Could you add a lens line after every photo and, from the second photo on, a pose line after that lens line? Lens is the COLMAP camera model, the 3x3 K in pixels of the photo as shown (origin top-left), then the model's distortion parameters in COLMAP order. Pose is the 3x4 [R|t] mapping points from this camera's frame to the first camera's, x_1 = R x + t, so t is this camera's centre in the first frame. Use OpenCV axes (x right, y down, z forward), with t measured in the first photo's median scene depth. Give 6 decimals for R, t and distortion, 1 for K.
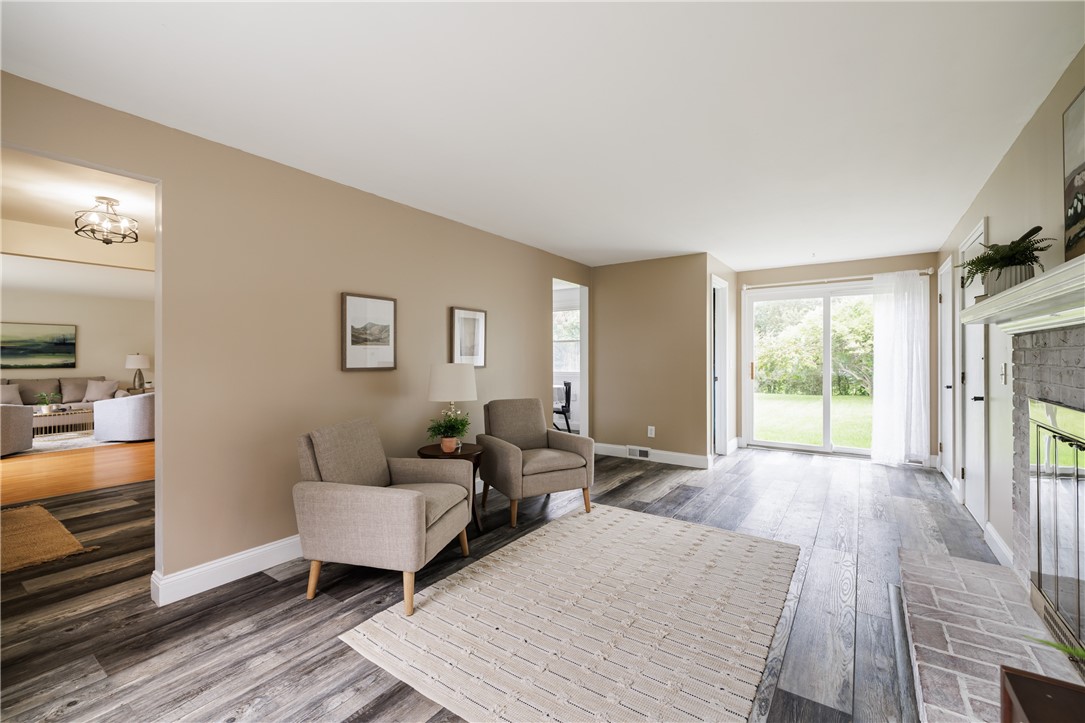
lens RADIAL K [[458.6, 0, 542.5], [0, 458.6, 361.5], [0, 0, 1]] dist [0.002325, 0.000533]
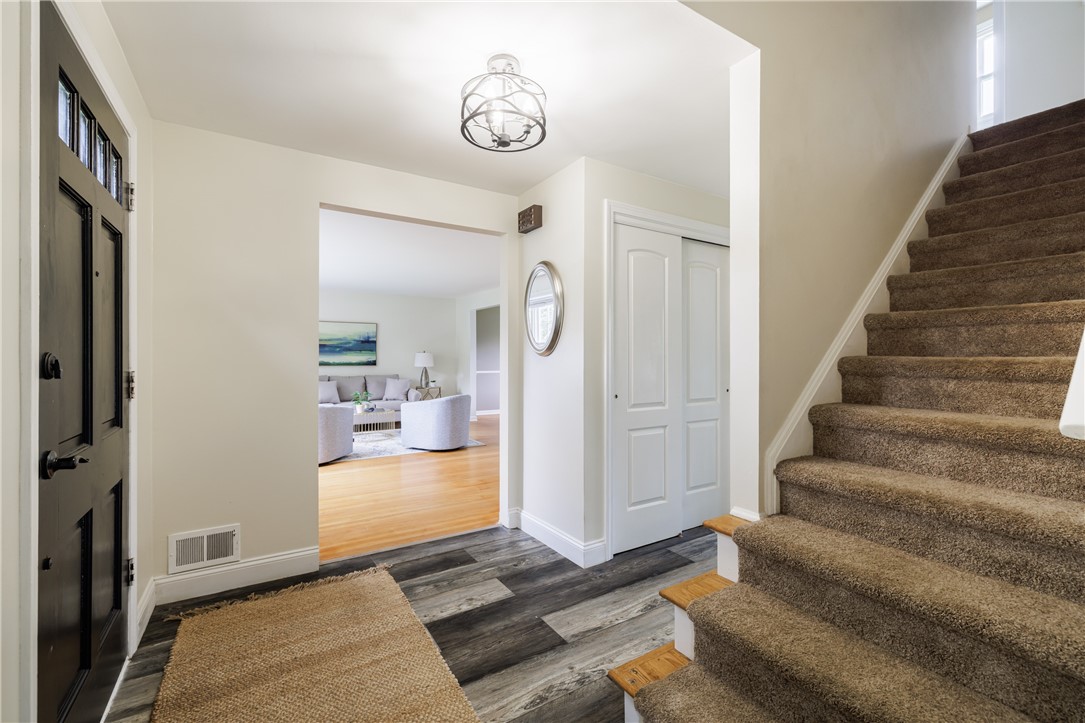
lens RADIAL K [[458.6, 0, 542.5], [0, 458.6, 361.5], [0, 0, 1]] dist [0.002325, 0.000533]
pose [[0.920550, 0.008312, -0.390535, -0.296551], [-0.008430, 0.999963, 0.001411, 0.000594], [0.390533, 0.001993, 0.920587, 0.222797]]
